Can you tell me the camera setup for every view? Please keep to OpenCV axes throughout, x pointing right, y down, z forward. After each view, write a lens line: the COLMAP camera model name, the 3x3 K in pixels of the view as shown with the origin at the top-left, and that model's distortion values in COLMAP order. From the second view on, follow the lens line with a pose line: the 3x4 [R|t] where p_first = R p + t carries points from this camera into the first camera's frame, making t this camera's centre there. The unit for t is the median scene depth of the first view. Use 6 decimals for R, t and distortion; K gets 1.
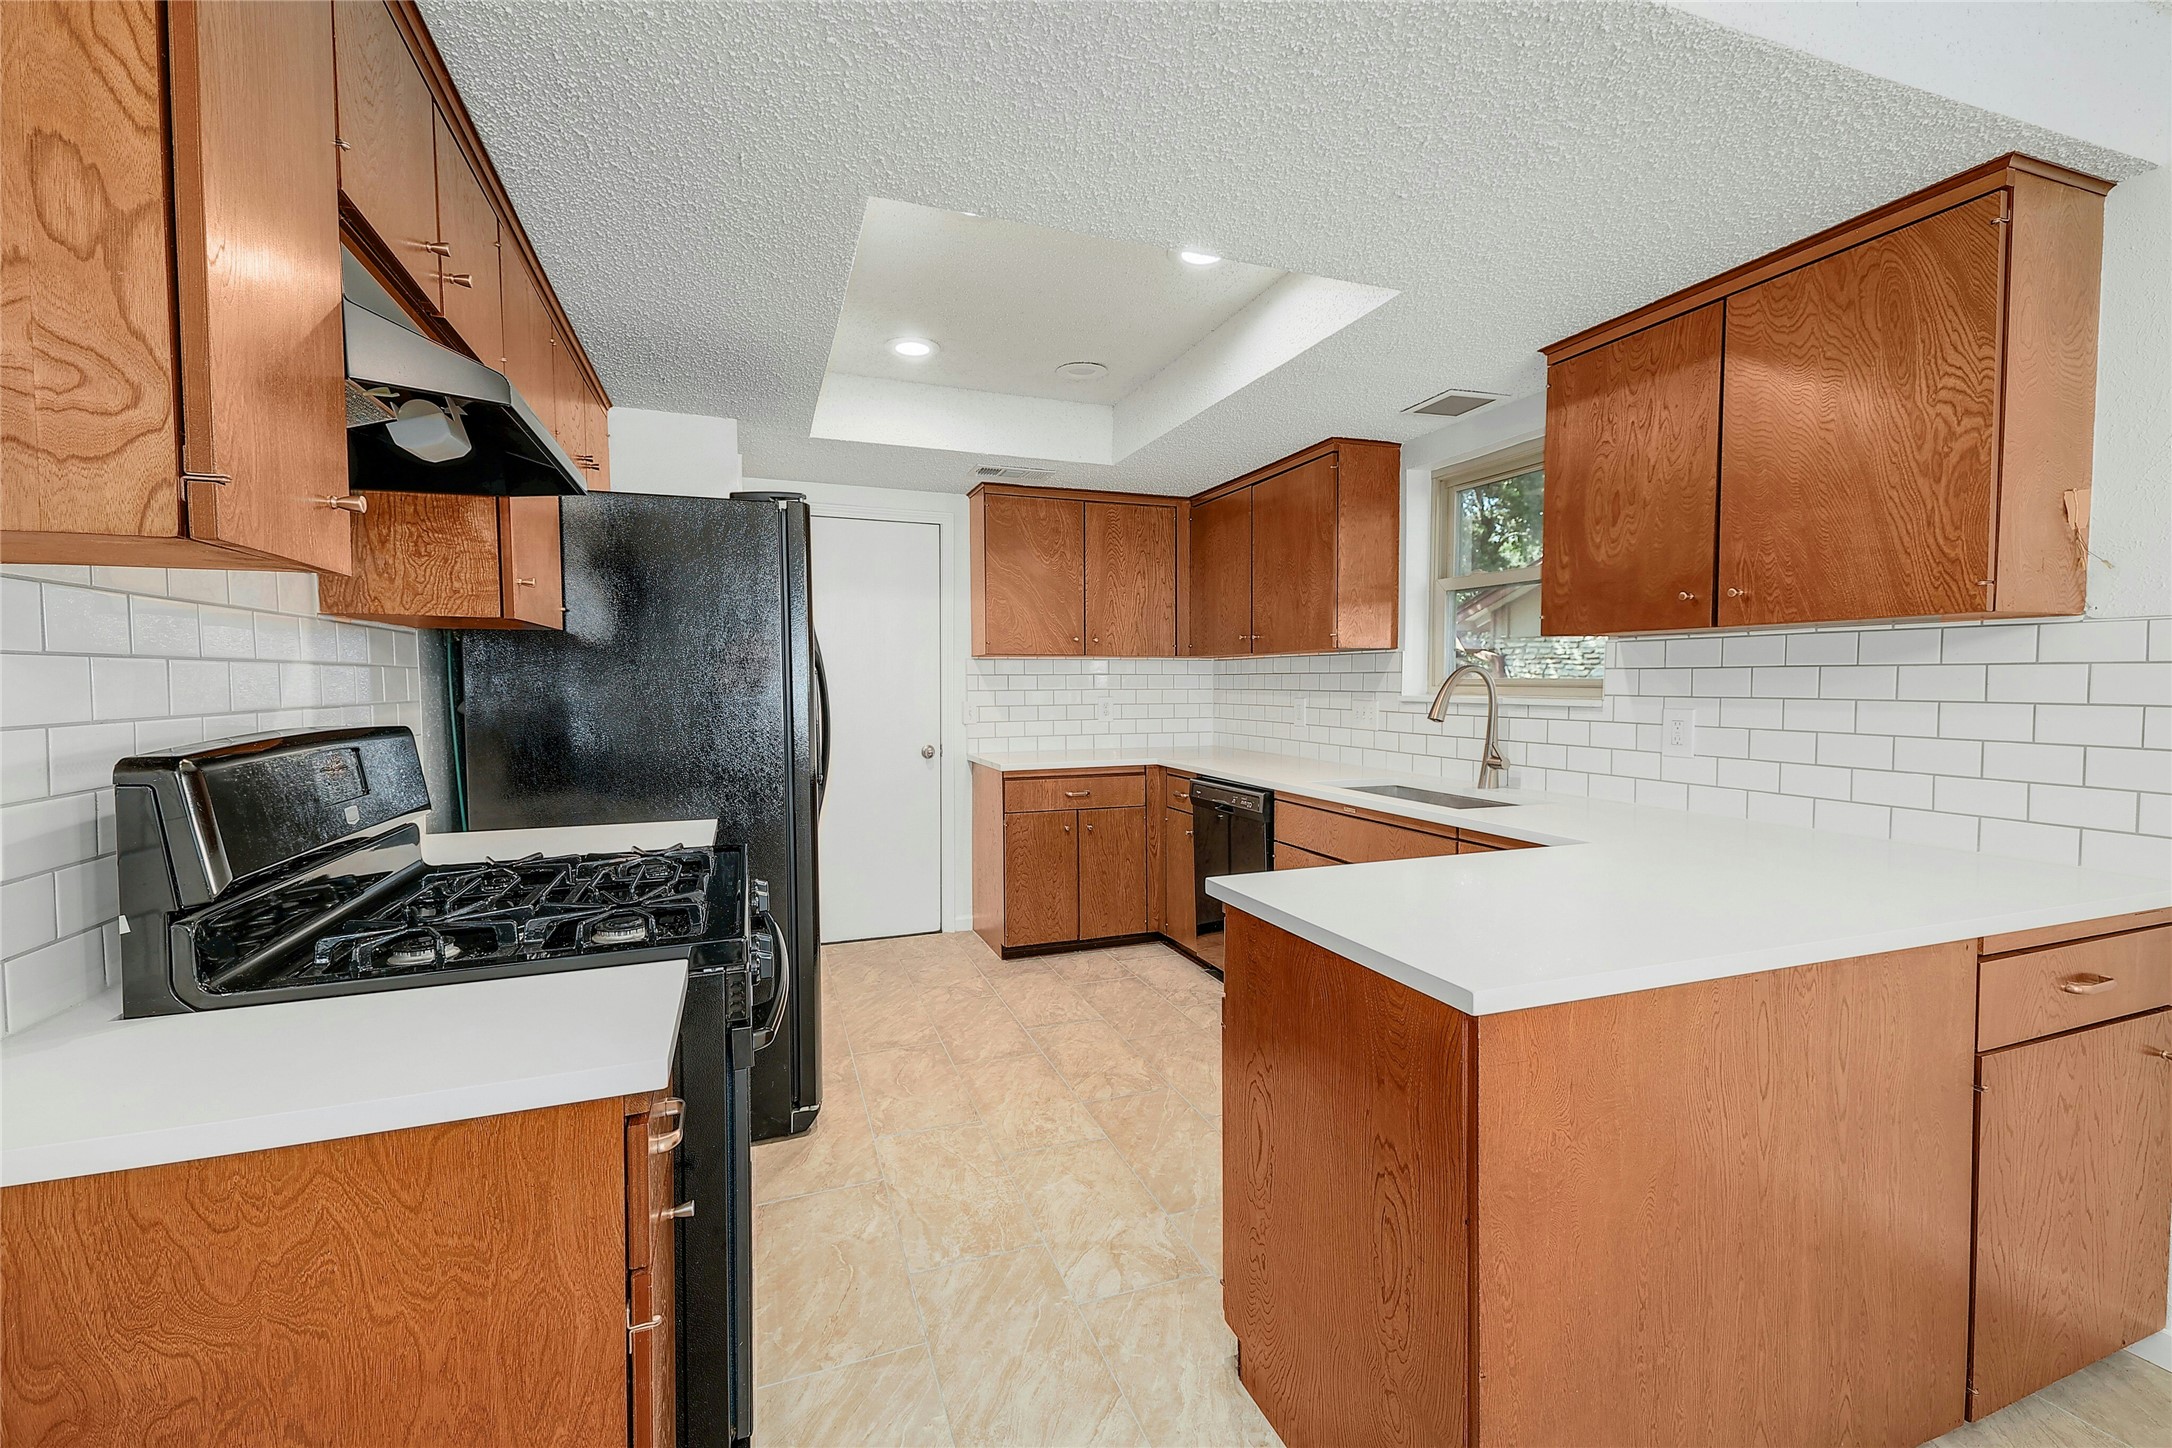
lens RADIAL K [[912.5, 0, 1092.8], [0, 912.5, 711.7], [0, 0, 1]] dist [0.014568, -0.000239]
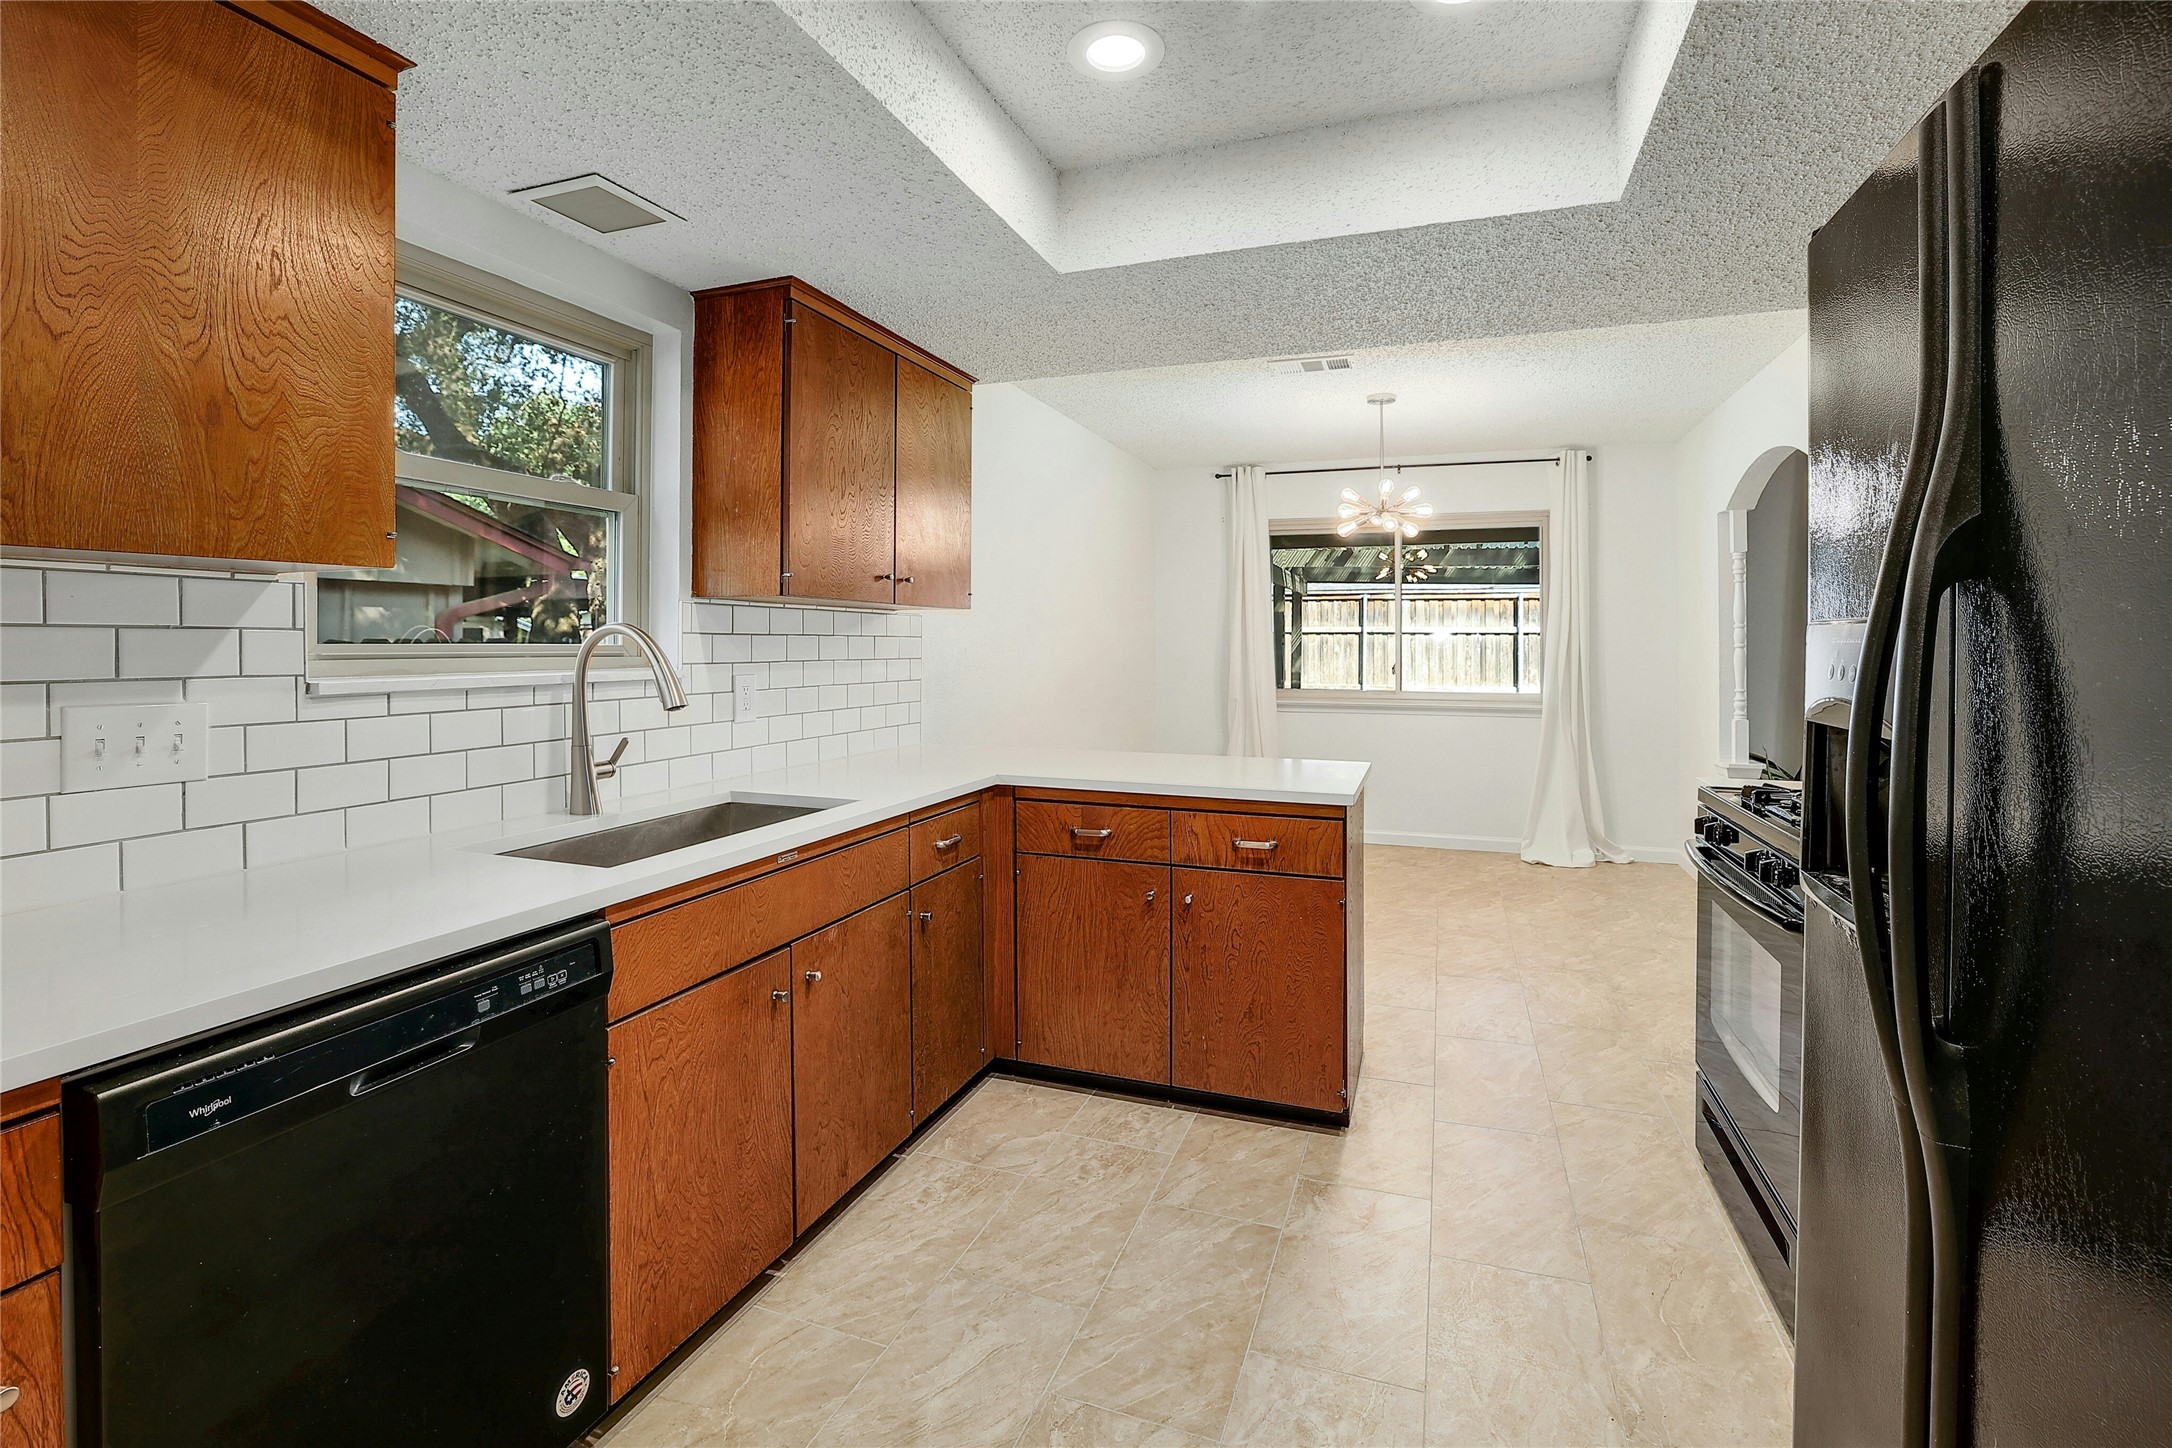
lens RADIAL K [[973.5, 0, 1083.4], [0, 973.5, 640.6], [0, 0, 1]] dist [-0.016736, -0.000075]
pose [[-0.758011, 0.003267, 0.652234, -0.238716], [0.023614, 0.999469, 0.022438, -0.039094], [-0.651815, 0.032411, -0.757686, 1.095748]]
